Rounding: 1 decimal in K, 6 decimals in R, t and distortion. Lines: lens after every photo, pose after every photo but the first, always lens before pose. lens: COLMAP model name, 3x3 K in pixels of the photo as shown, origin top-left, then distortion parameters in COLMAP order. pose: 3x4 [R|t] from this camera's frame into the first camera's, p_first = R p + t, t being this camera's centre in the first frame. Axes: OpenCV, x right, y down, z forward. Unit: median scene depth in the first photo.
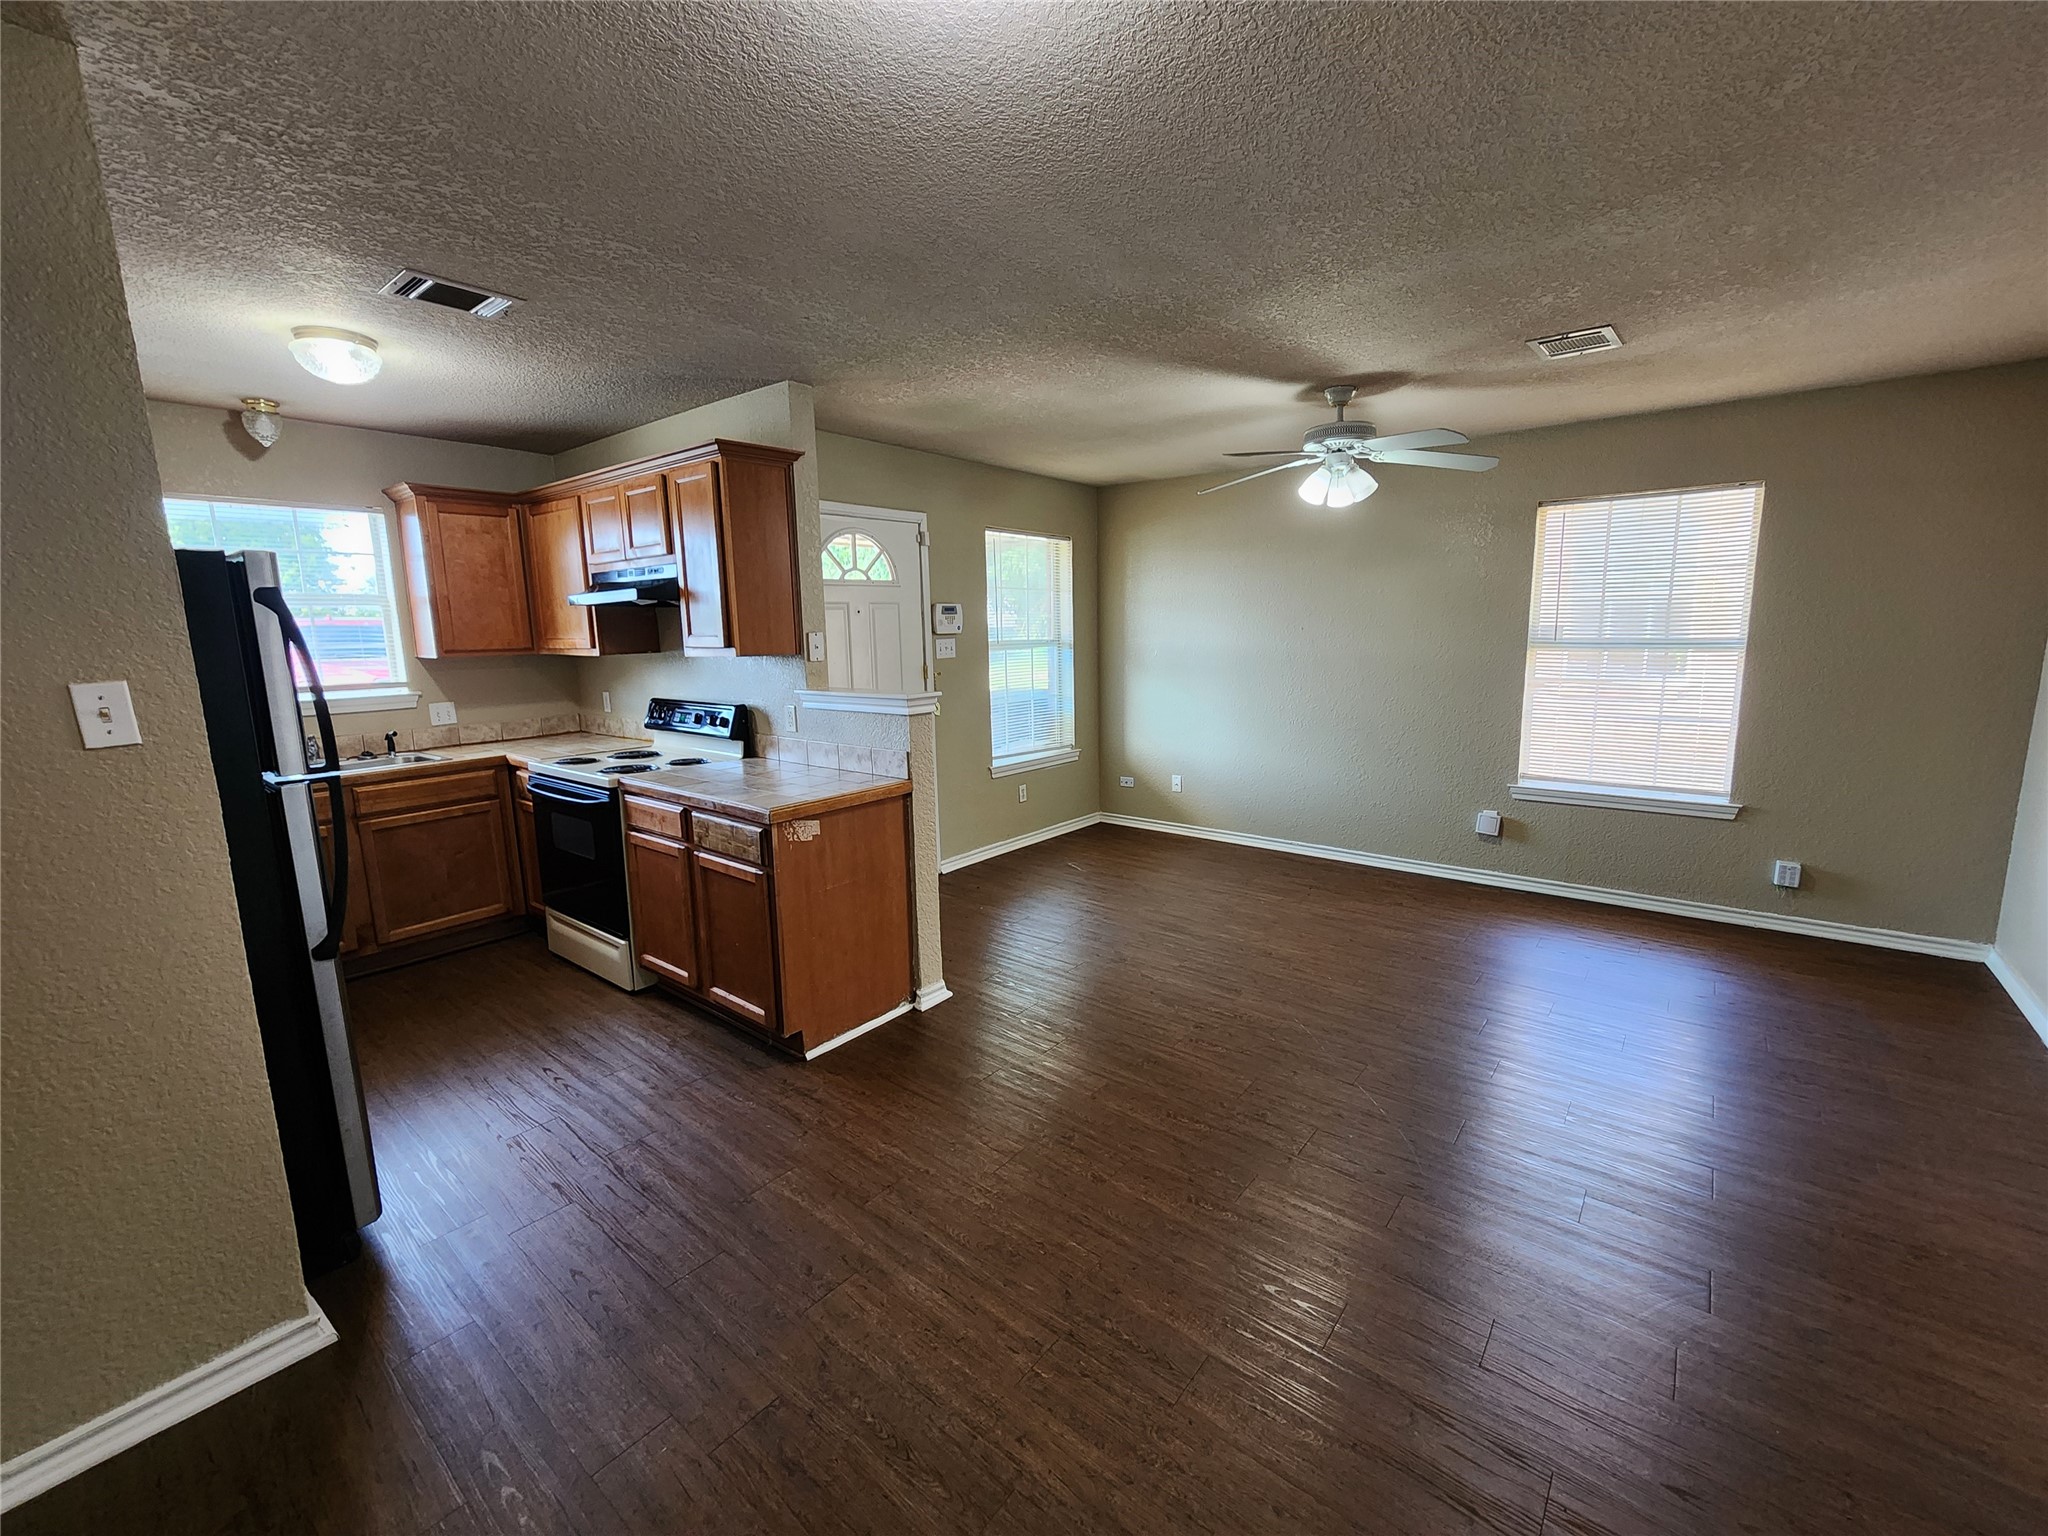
lens RADIAL K [[843.5, 0, 1024.8], [0, 843.5, 754.9], [0, 0, 1]] dist [-0.000441, 0.000120]
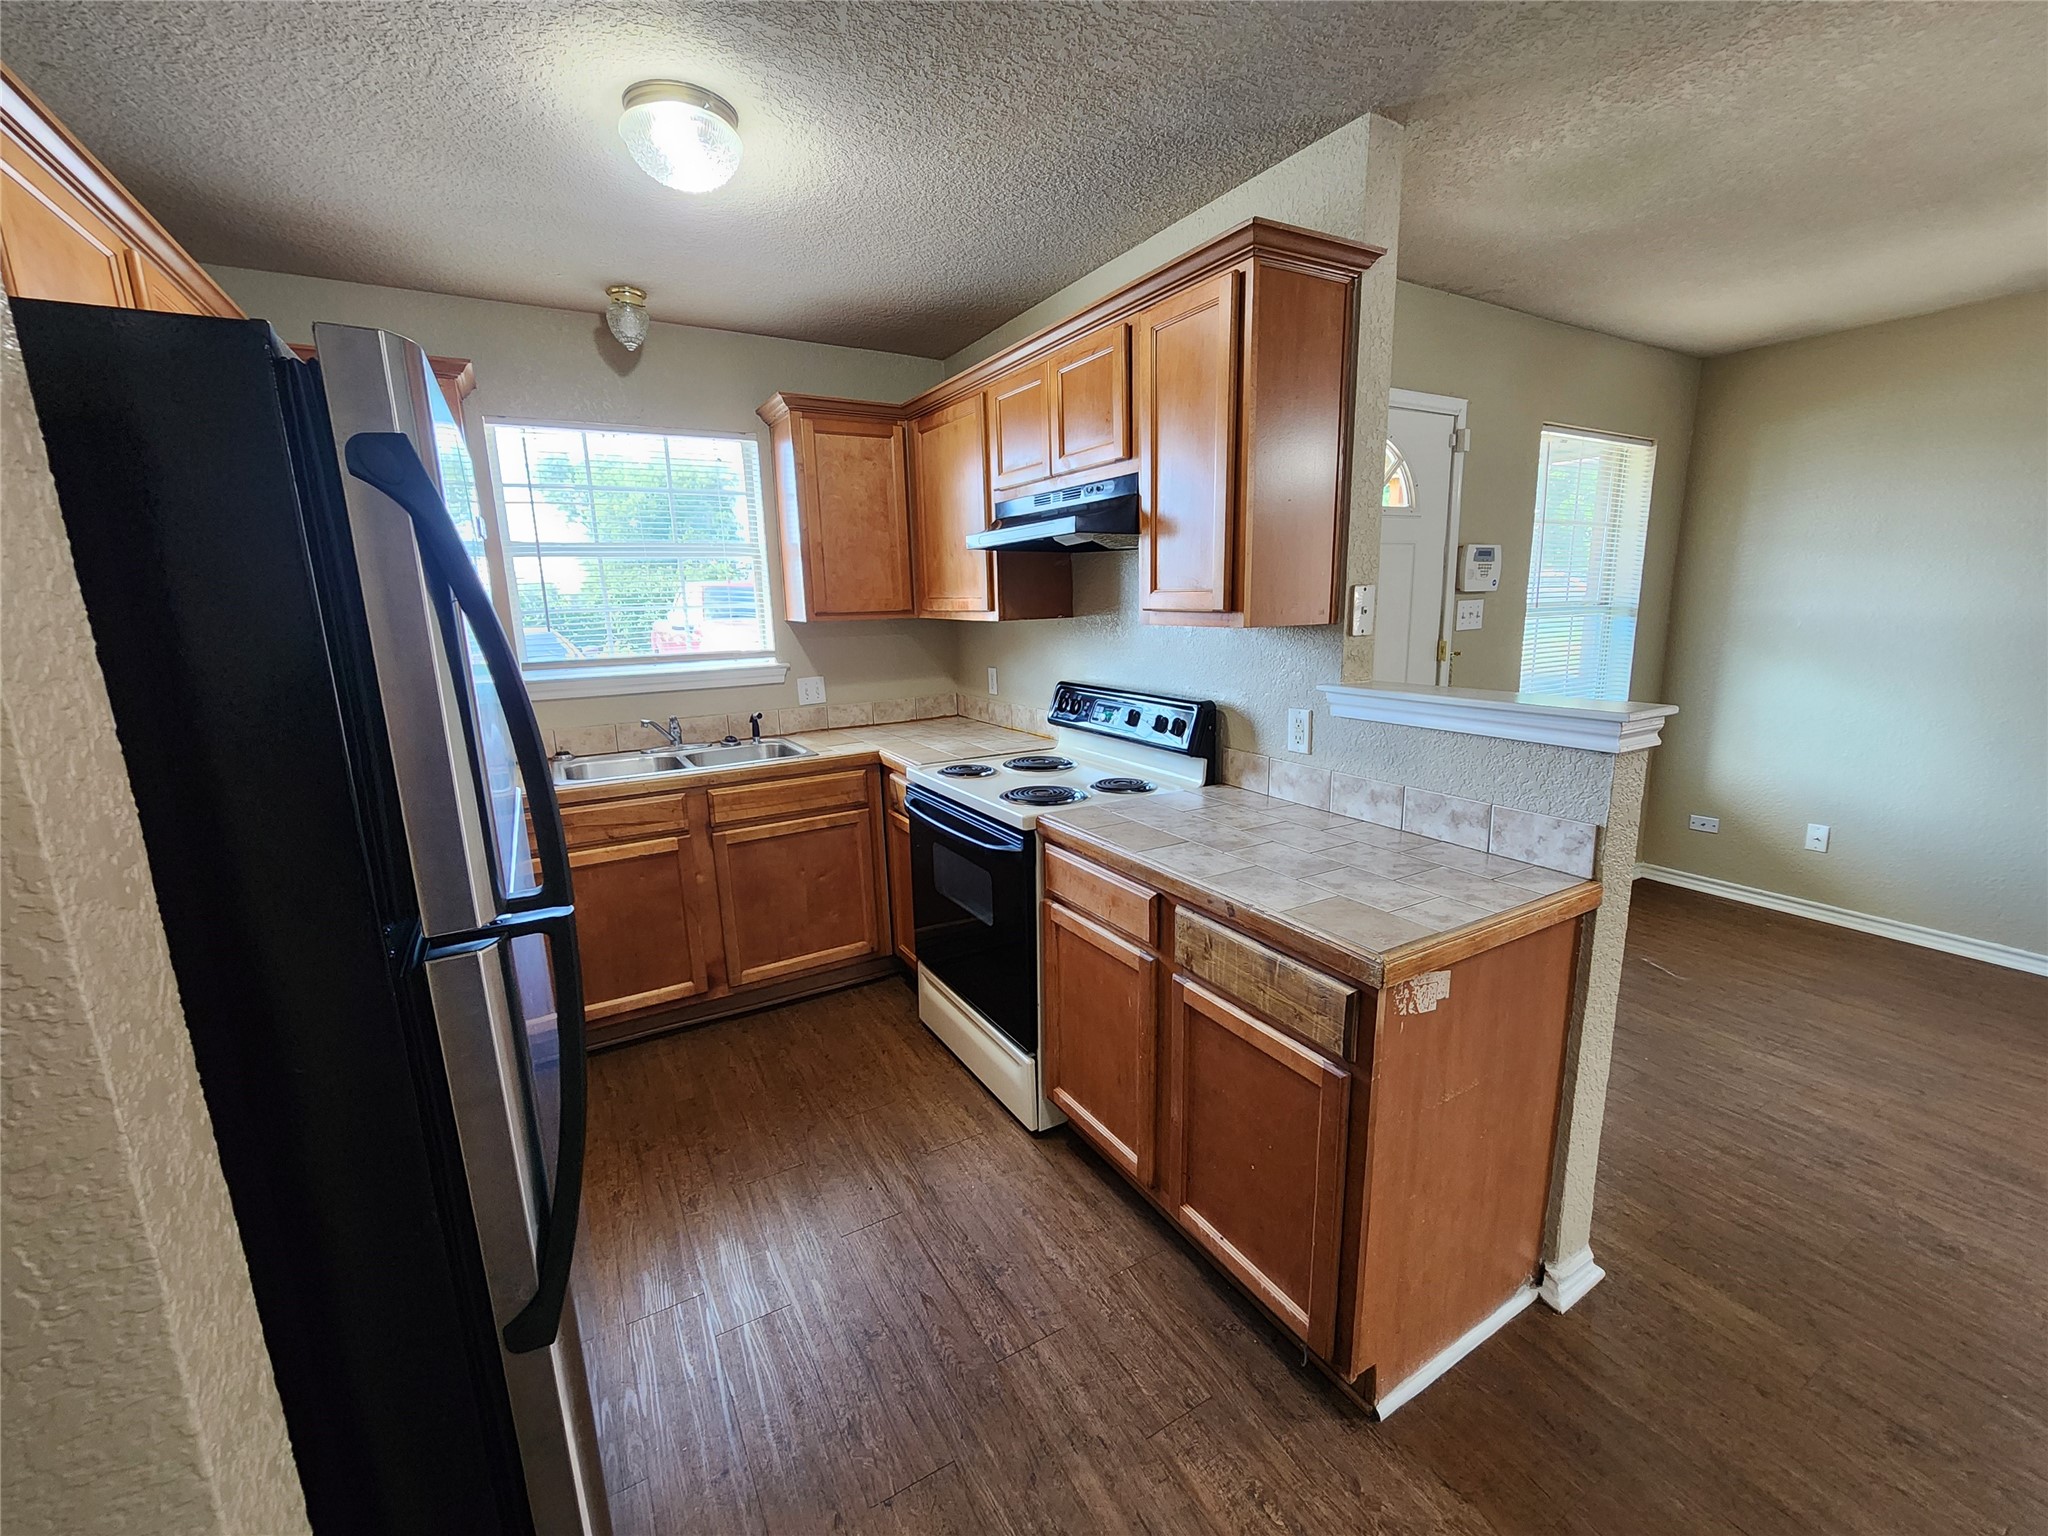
lens RADIAL K [[840.6, 0, 1032.8], [0, 840.6, 762.0], [0, 0, 1]] dist [-0.001591, 0.000028]
pose [[0.937086, 0.067118, -0.342586, -0.239118], [-0.050155, 0.997047, 0.058145, -0.044269], [0.345477, -0.037304, 0.937686, 0.358446]]
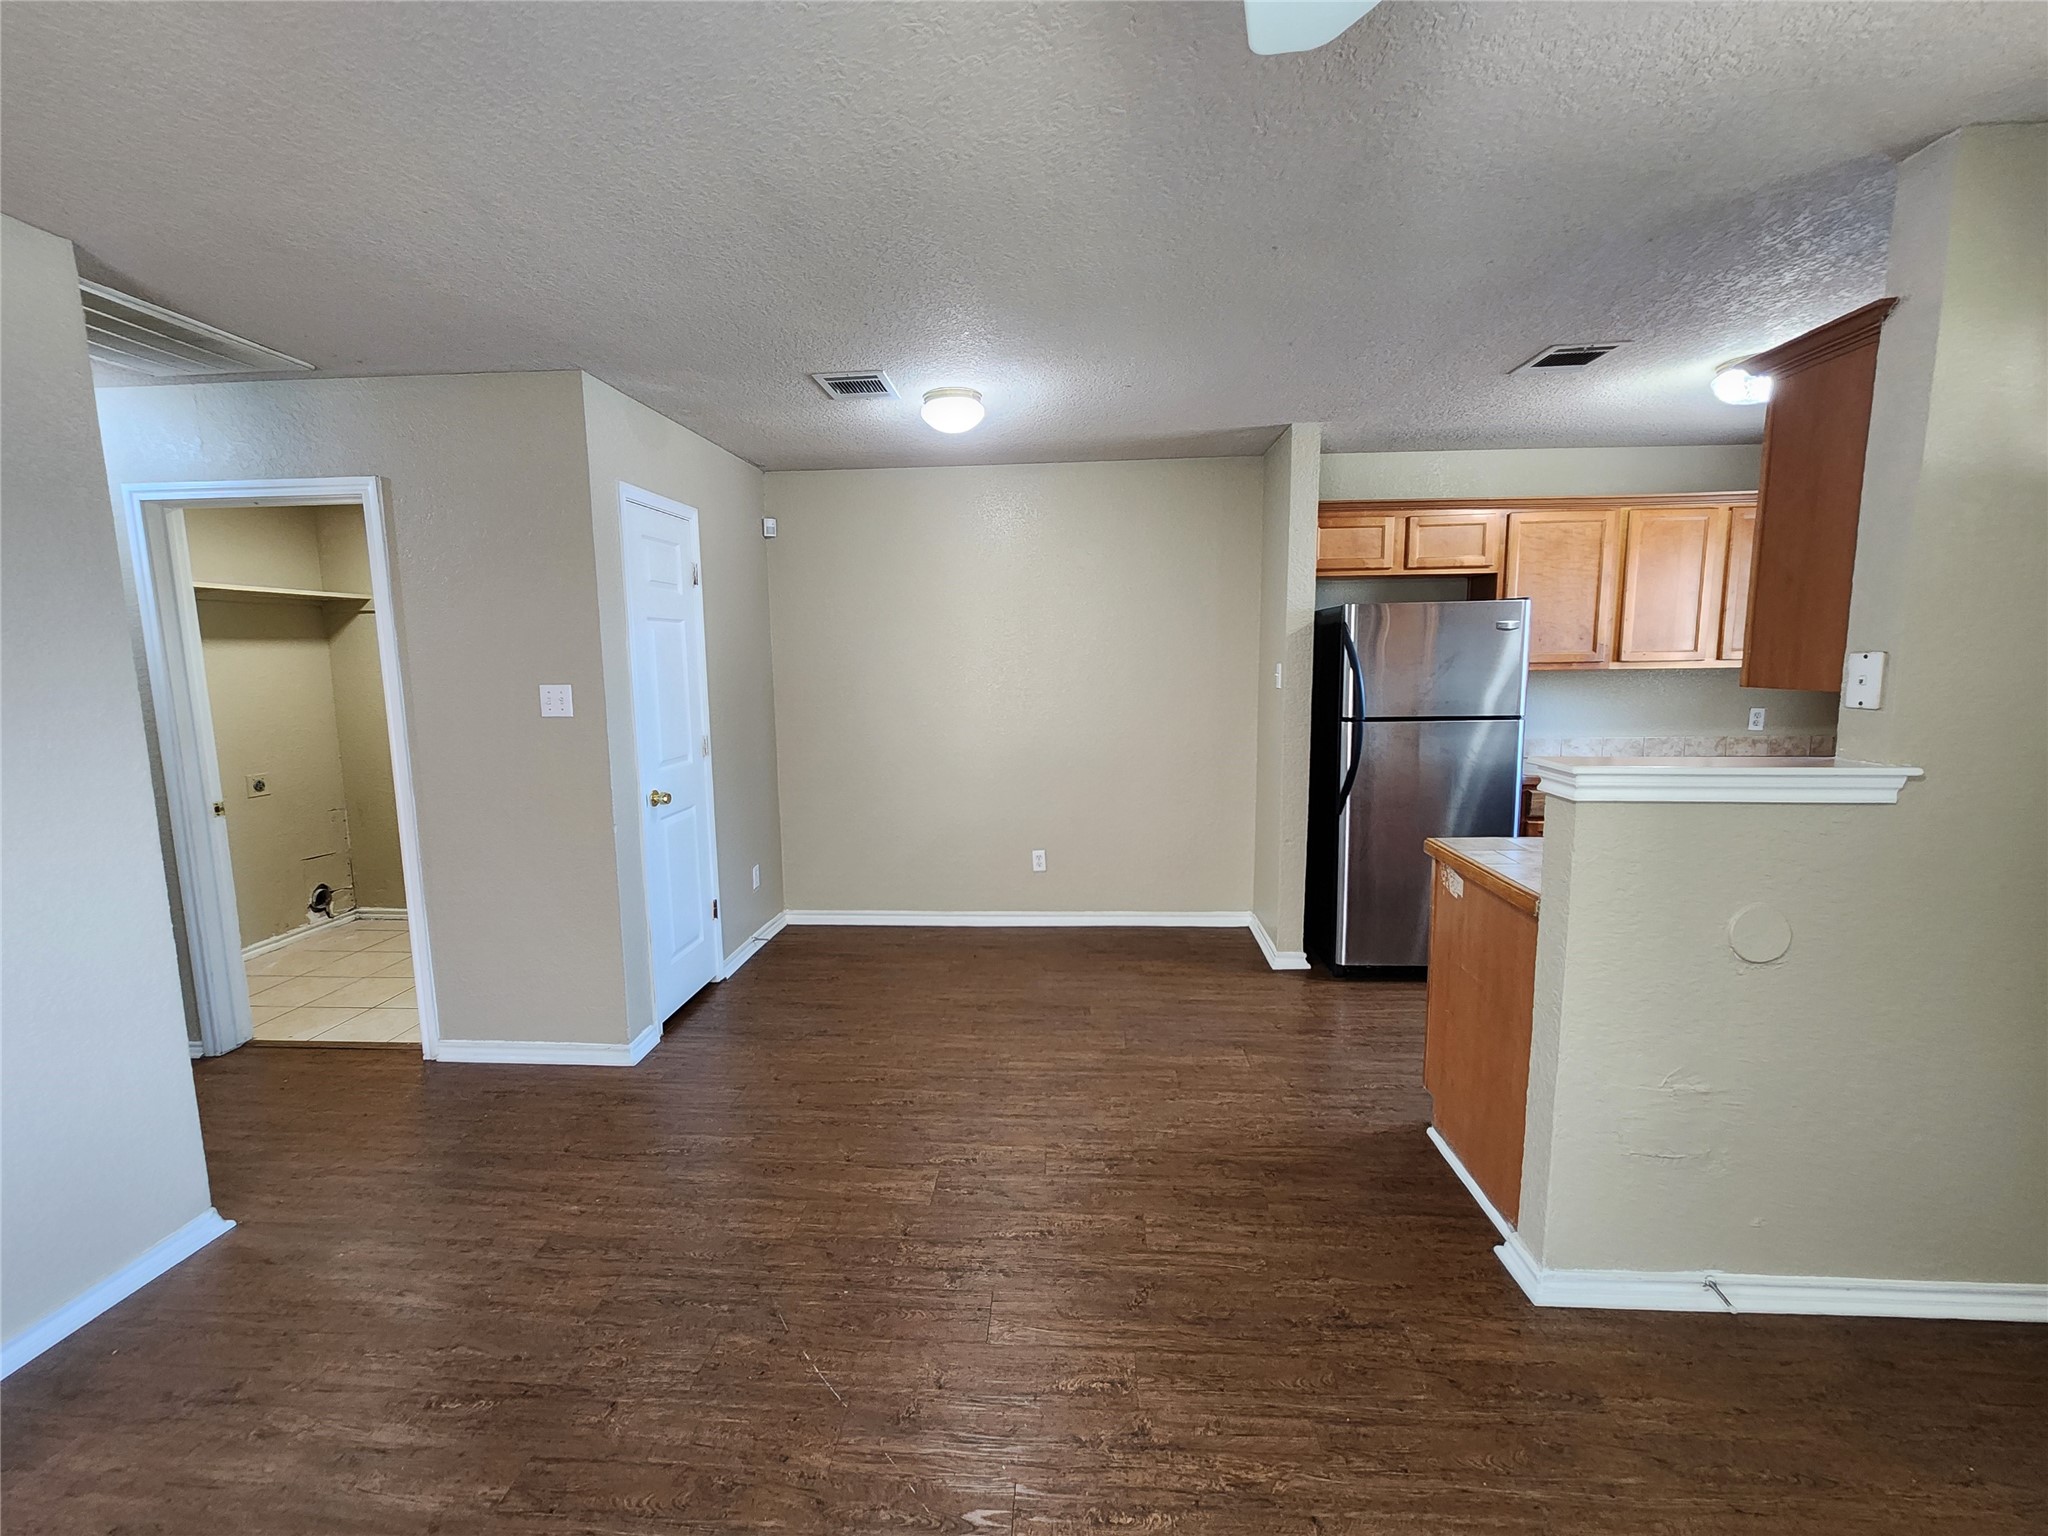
lens RADIAL K [[841.6, 0, 1023.2], [0, 841.6, 757.3], [0, 0, 1]] dist [0.001925, 0.000323]
pose [[-0.813639, 0.099228, -0.572840, 0.431704], [-0.066182, 0.963112, 0.260834, -0.171281], [0.577592, 0.250136, -0.777058, 1.043076]]
